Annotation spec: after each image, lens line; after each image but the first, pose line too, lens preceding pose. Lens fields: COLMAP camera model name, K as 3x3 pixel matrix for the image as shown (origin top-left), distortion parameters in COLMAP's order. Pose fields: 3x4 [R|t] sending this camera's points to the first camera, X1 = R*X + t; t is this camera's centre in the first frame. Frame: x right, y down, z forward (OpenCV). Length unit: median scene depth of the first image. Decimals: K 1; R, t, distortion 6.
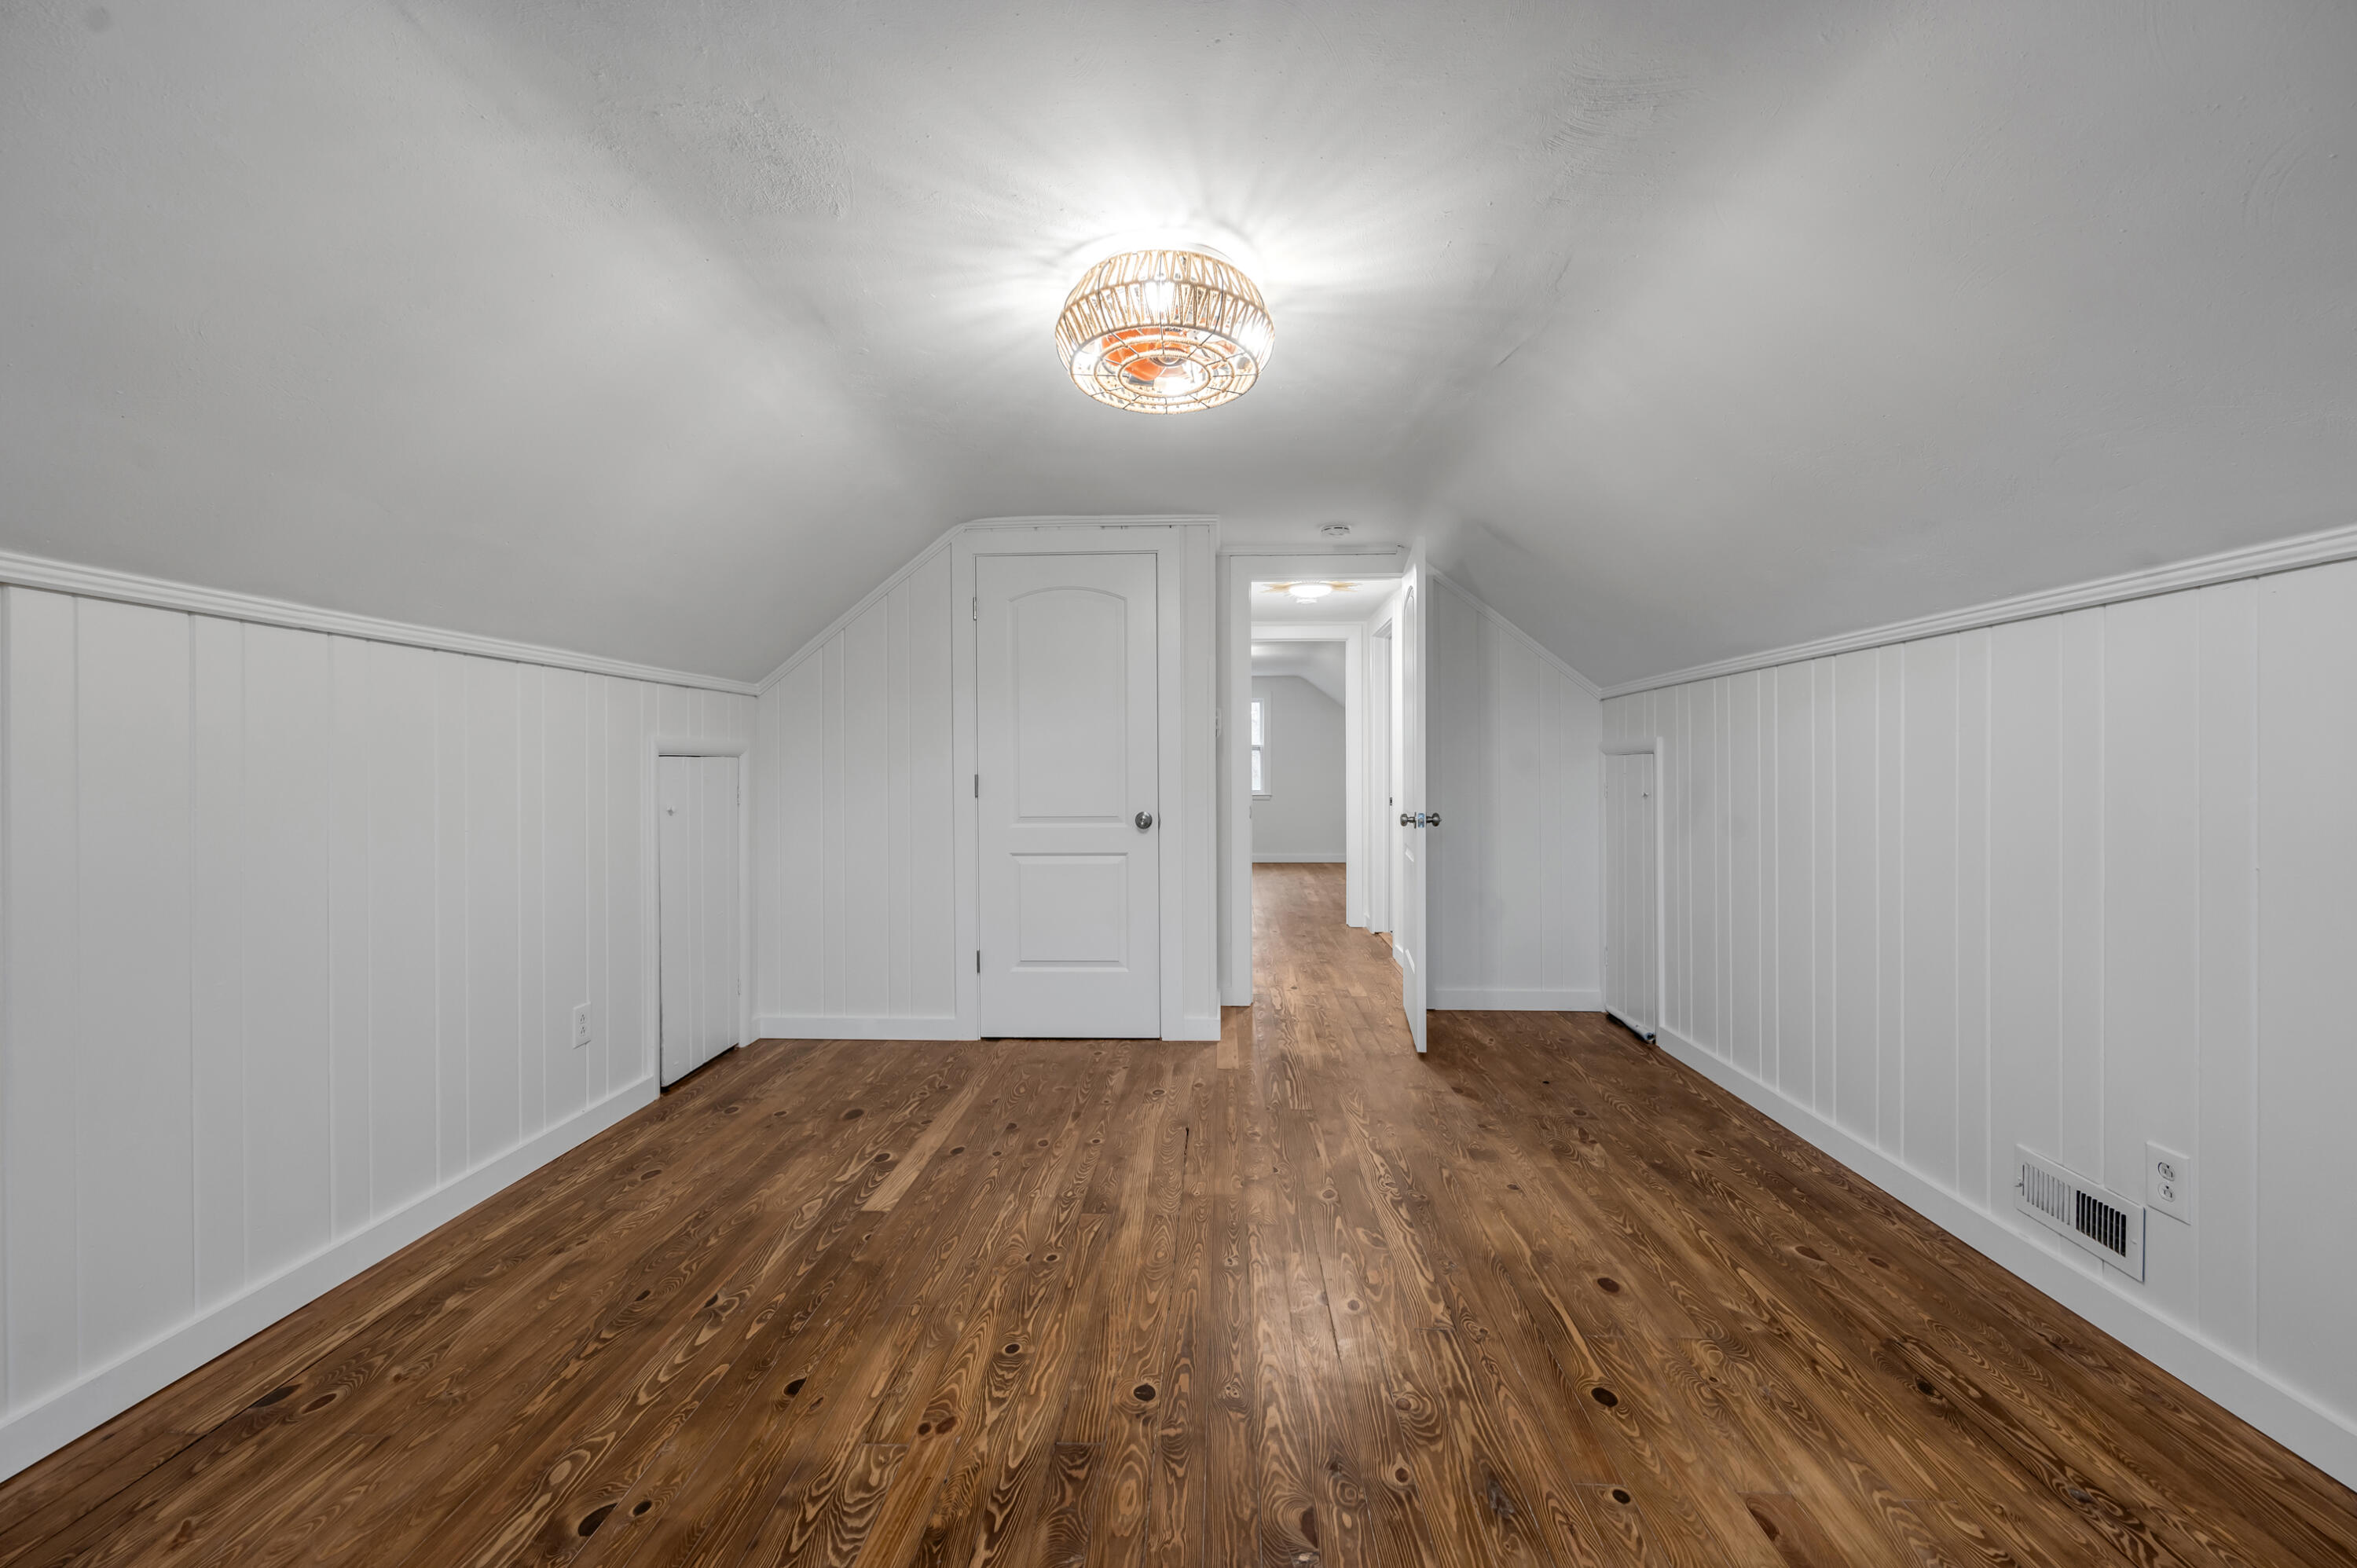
lens RADIAL K [[961.9, 0, 1178.5], [0, 961.9, 784.0], [0, 0, 1]] dist [-0.001124, -0.000153]
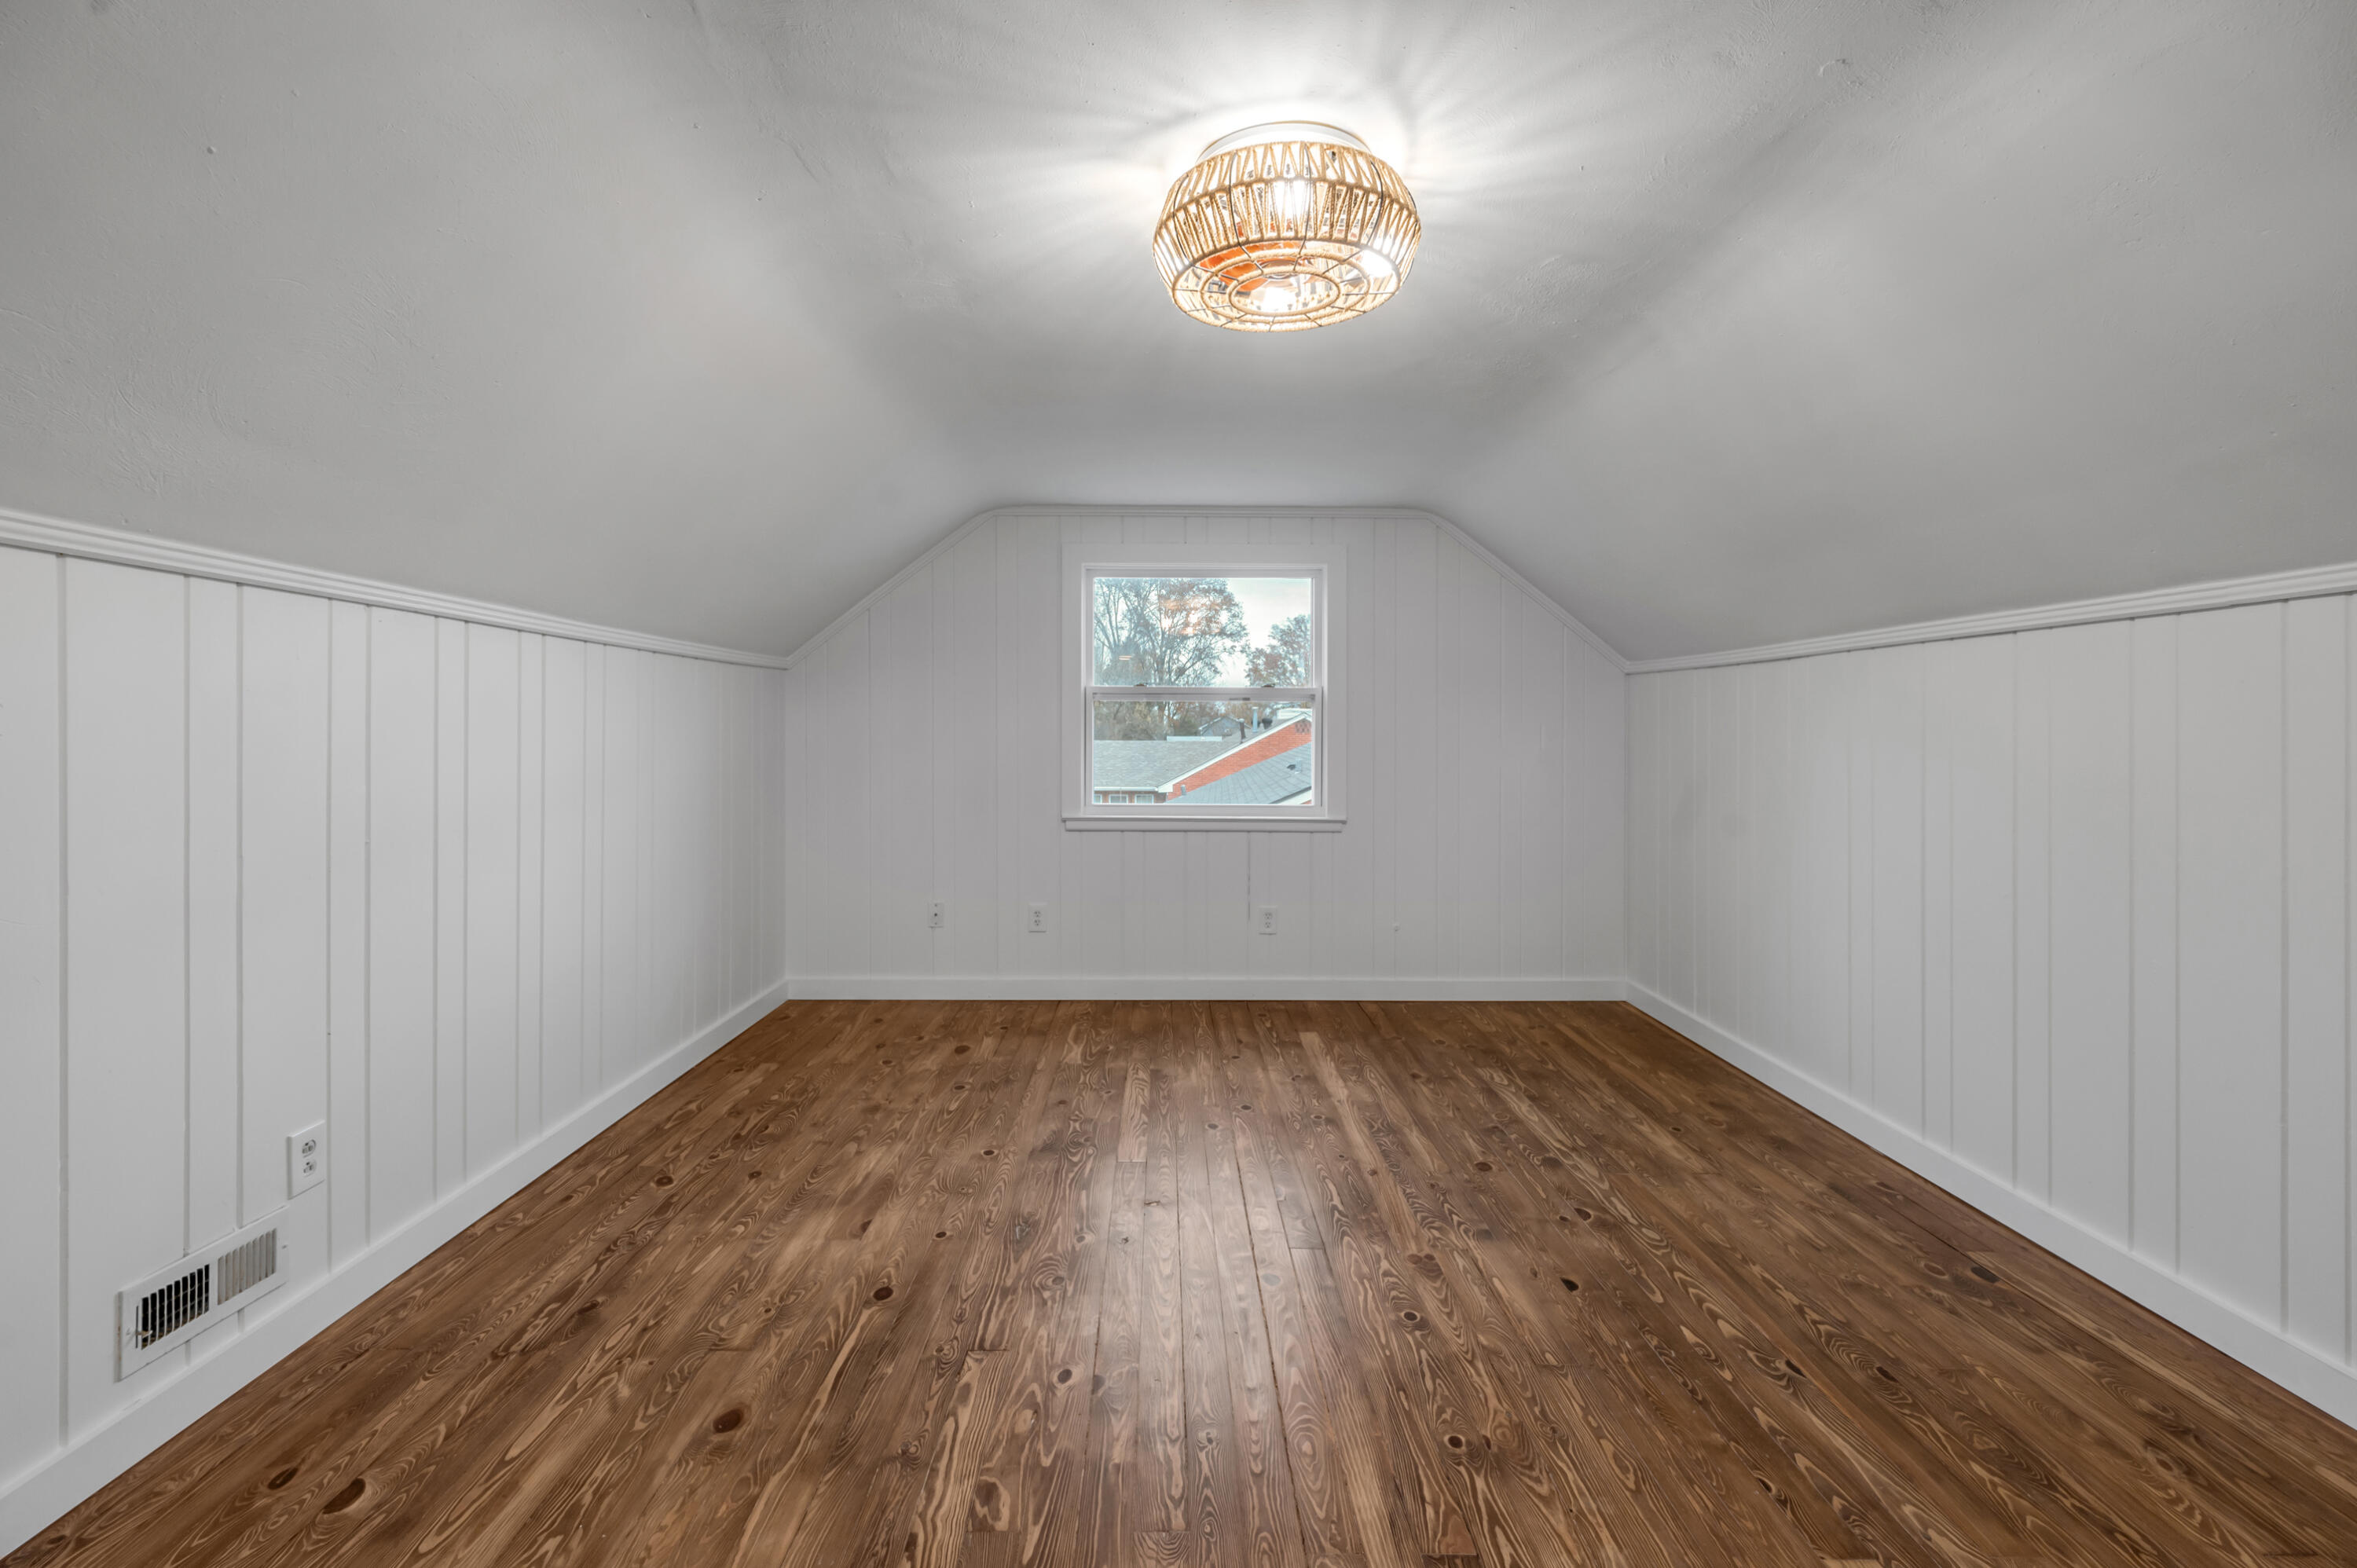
lens RADIAL K [[960.0, 0, 1175.6], [0, 960.0, 732.0], [0, 0, 1]] dist [-0.002956, -0.000458]
pose [[-0.998127, 0.001728, -0.061149, 0.139831], [0.000825, 0.999890, 0.014790, -0.060465], [0.061168, 0.014712, -0.998019, 1.953272]]
